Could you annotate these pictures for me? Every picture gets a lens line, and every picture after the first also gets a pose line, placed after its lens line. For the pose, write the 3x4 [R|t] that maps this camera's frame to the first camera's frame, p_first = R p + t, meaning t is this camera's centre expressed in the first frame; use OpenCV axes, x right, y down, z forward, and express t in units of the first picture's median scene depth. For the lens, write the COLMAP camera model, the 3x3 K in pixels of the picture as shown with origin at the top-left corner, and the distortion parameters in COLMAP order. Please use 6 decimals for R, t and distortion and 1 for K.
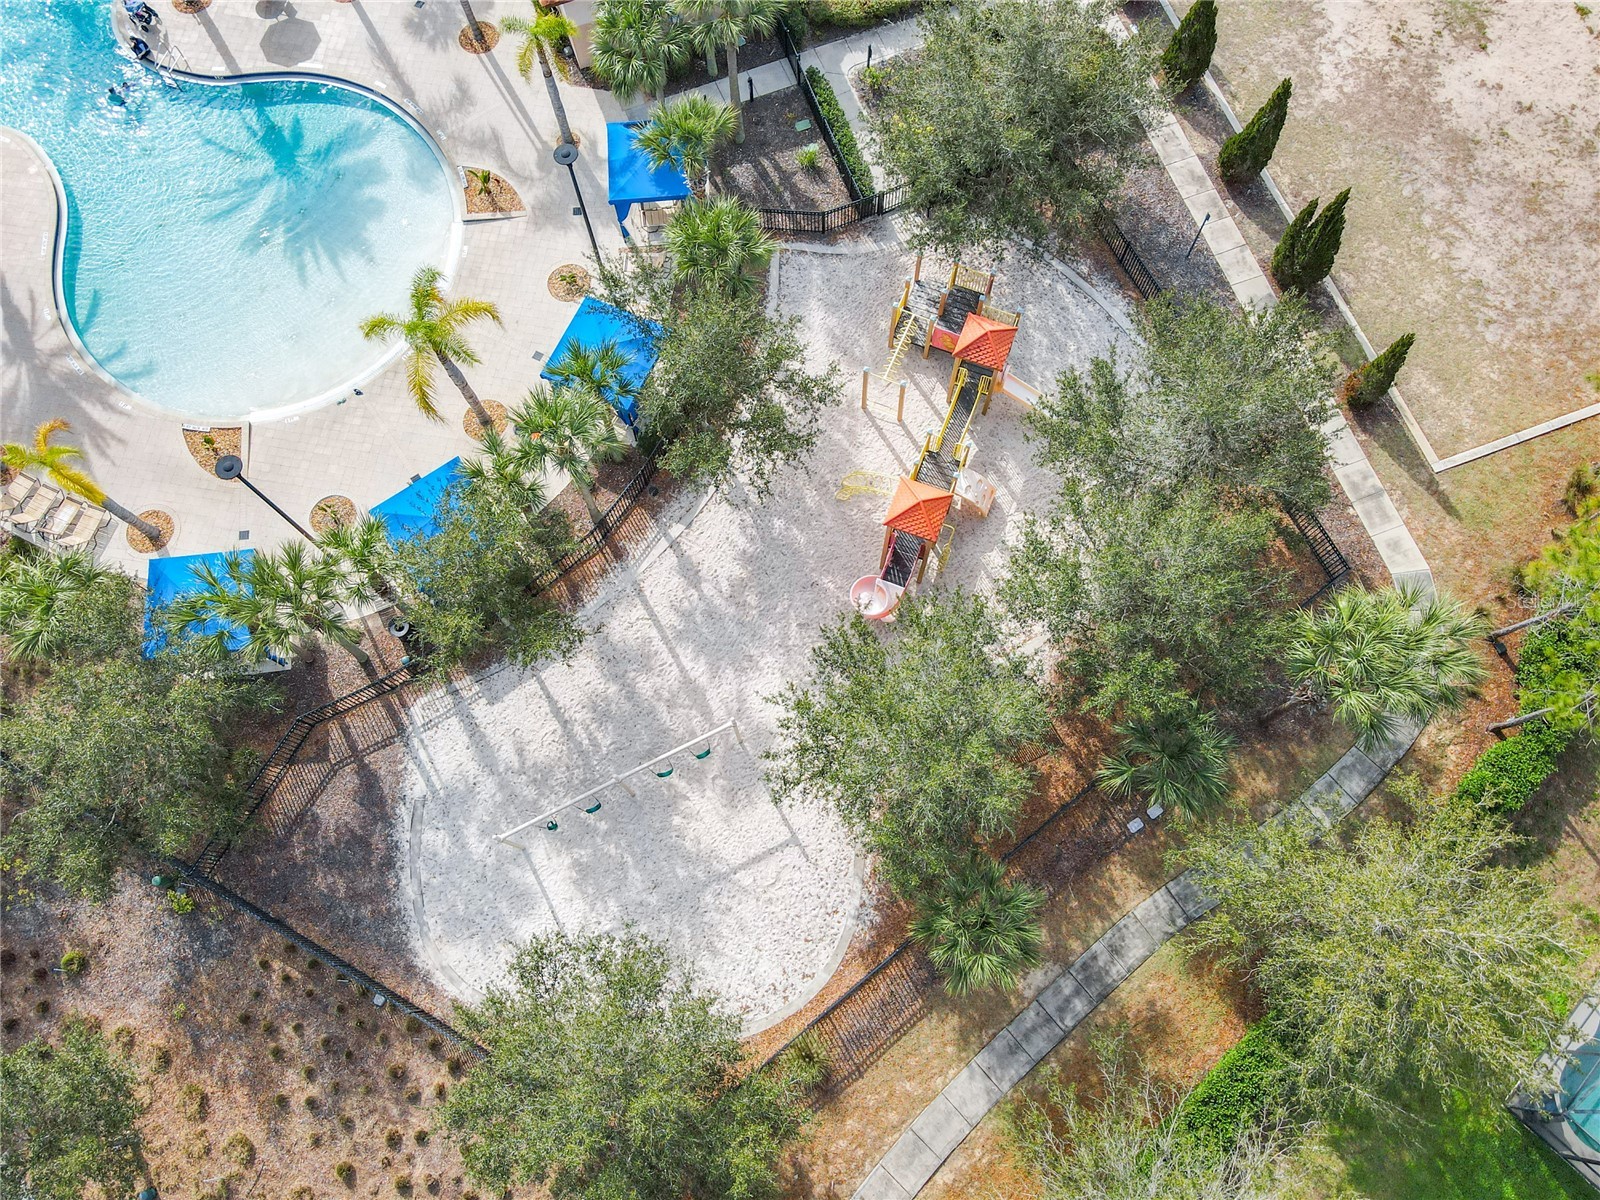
lens RADIAL K [[1185.9, 0, 795.9], [0, 1185.9, 593.1], [0, 0, 1]] dist [0.020886, 0.011754]
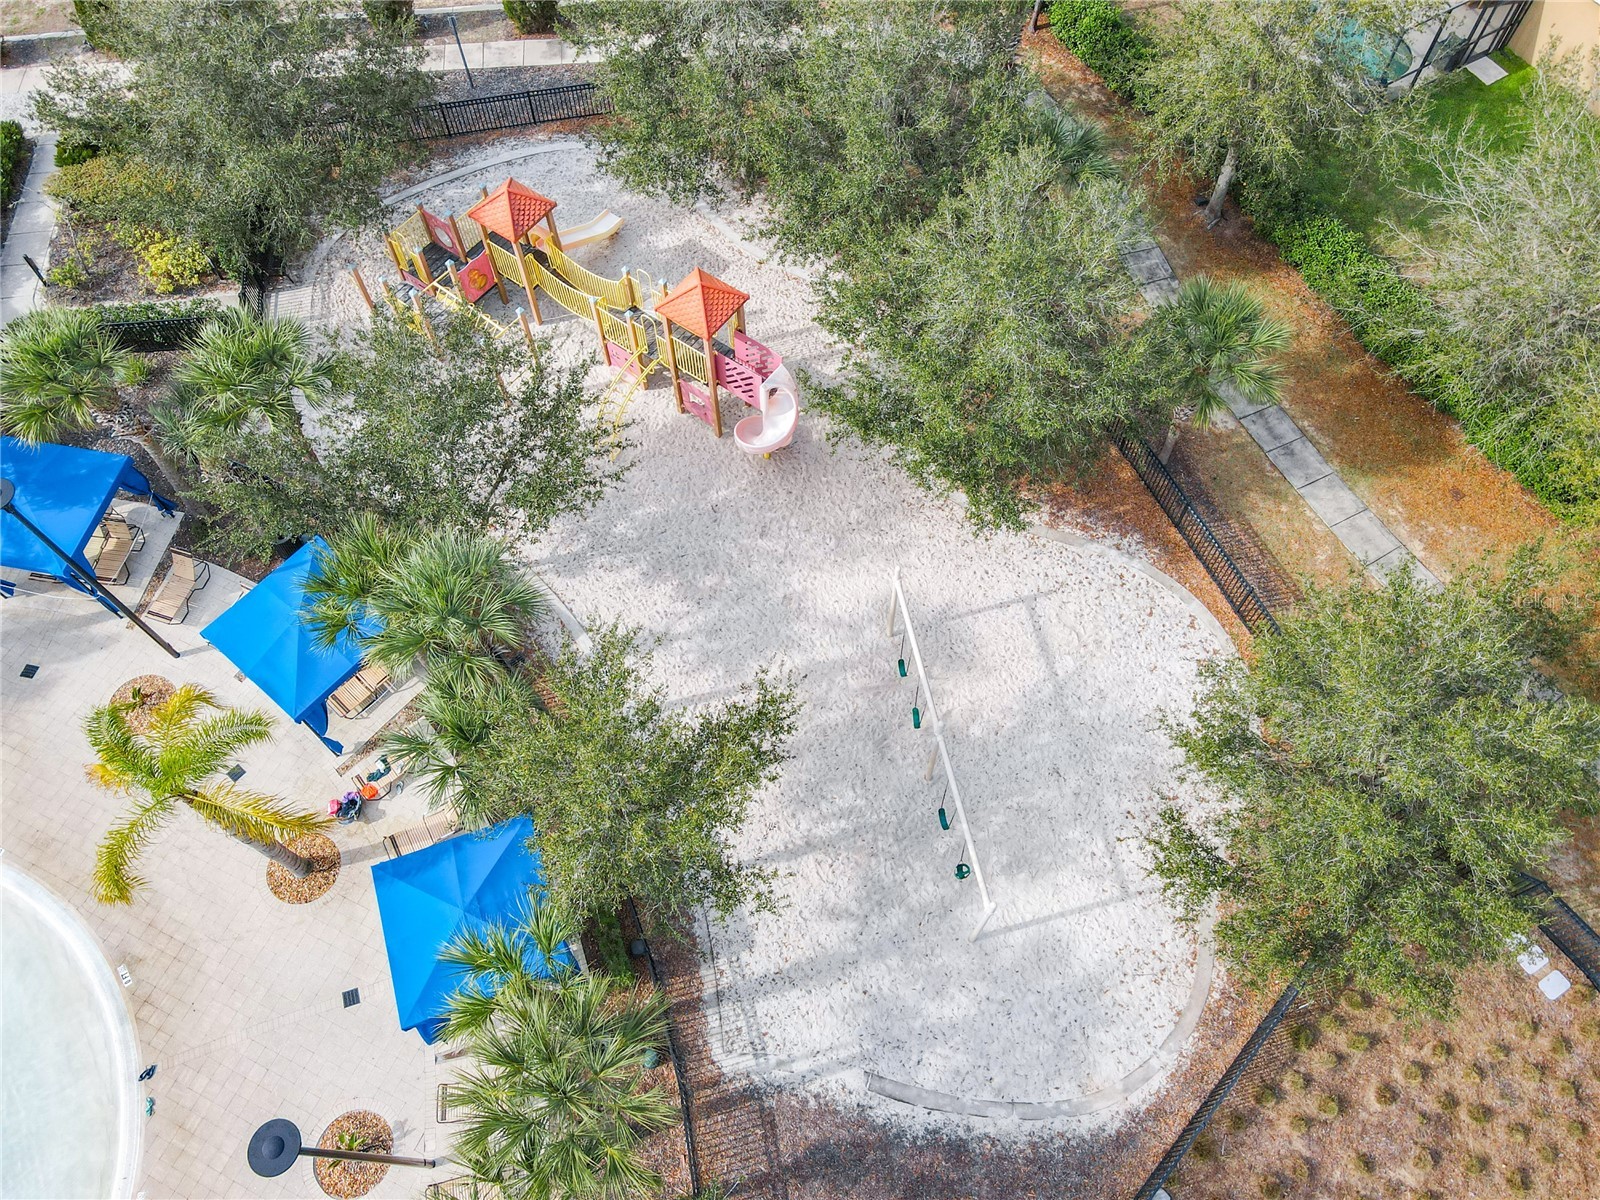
lens RADIAL K [[1185.9, 0, 795.9], [0, 1185.9, 593.1], [0, 0, 1]] dist [0.020886, 0.011754]
pose [[0.254336, -0.835895, 0.486408, -0.420693], [0.920787, 0.363098, 0.142518, -0.052320], [-0.295744, 0.411631, 0.862030, 0.345705]]
